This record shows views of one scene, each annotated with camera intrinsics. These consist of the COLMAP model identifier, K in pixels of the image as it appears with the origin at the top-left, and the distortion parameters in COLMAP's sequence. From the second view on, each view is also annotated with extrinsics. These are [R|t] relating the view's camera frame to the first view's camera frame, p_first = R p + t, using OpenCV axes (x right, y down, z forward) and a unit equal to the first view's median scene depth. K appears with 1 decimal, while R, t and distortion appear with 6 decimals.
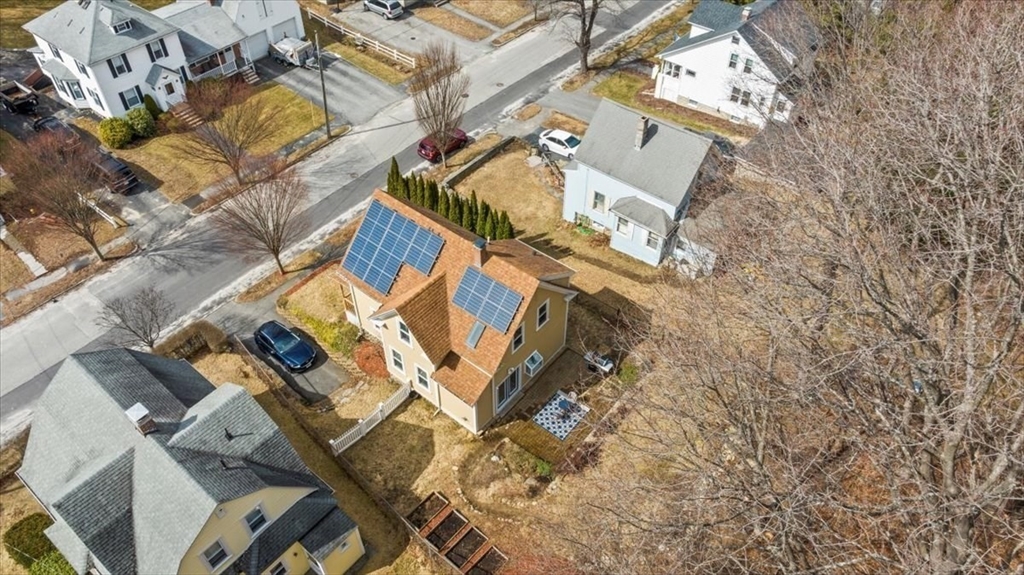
lens RADIAL K [[720.4, 0, 512.3], [0, 720.4, 282.7], [0, 0, 1]] dist [-0.033902, 0.029459]
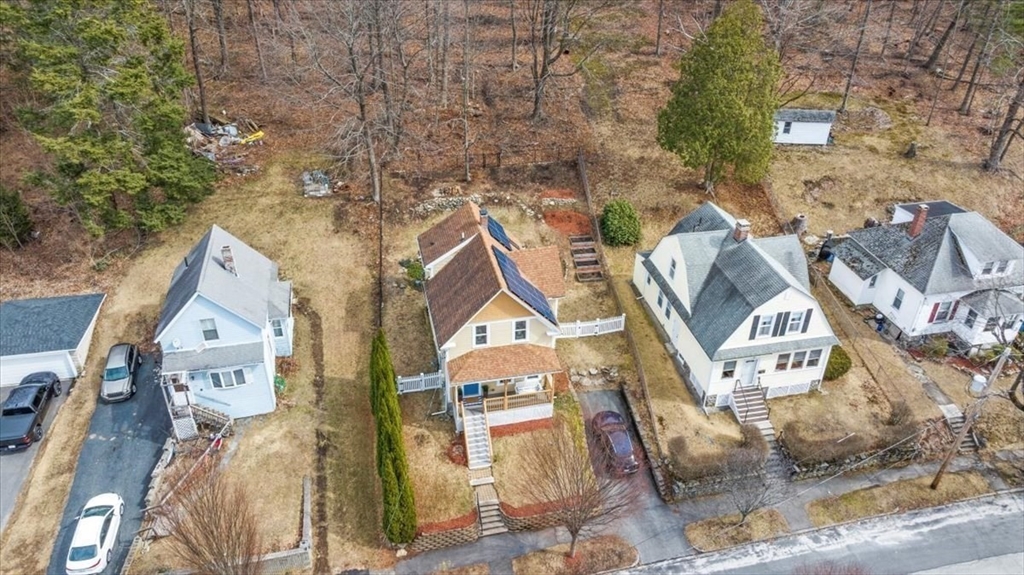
lens RADIAL K [[728.9, 0, 512.0], [0, 728.9, 287.5], [0, 0, 1]] dist [-0.025602, 0.002332]
pose [[-0.782602, -0.350776, 0.514286, -0.564924], [0.429007, 0.294742, 0.853862, -0.777140], [-0.451096, 0.888866, -0.080180, 0.836308]]
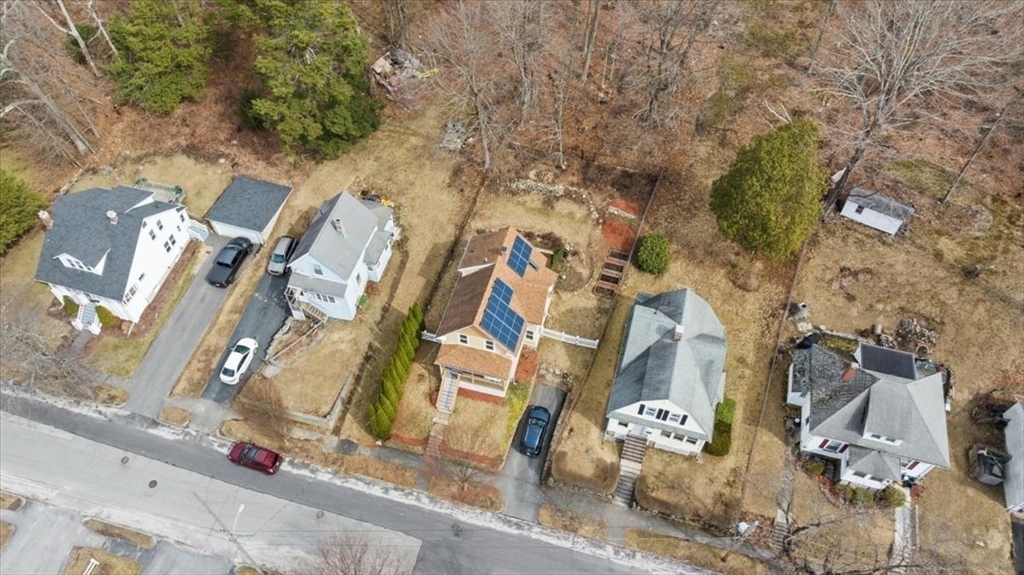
lens RADIAL K [[720.4, 0, 512.3], [0, 720.4, 282.7], [0, 0, 1]] dist [-0.033902, 0.029459]
pose [[-0.402683, -0.733938, 0.546974, -0.763466], [0.641950, 0.199526, 0.740330, -0.941261], [-0.652492, 0.649249, 0.390807, 0.235360]]
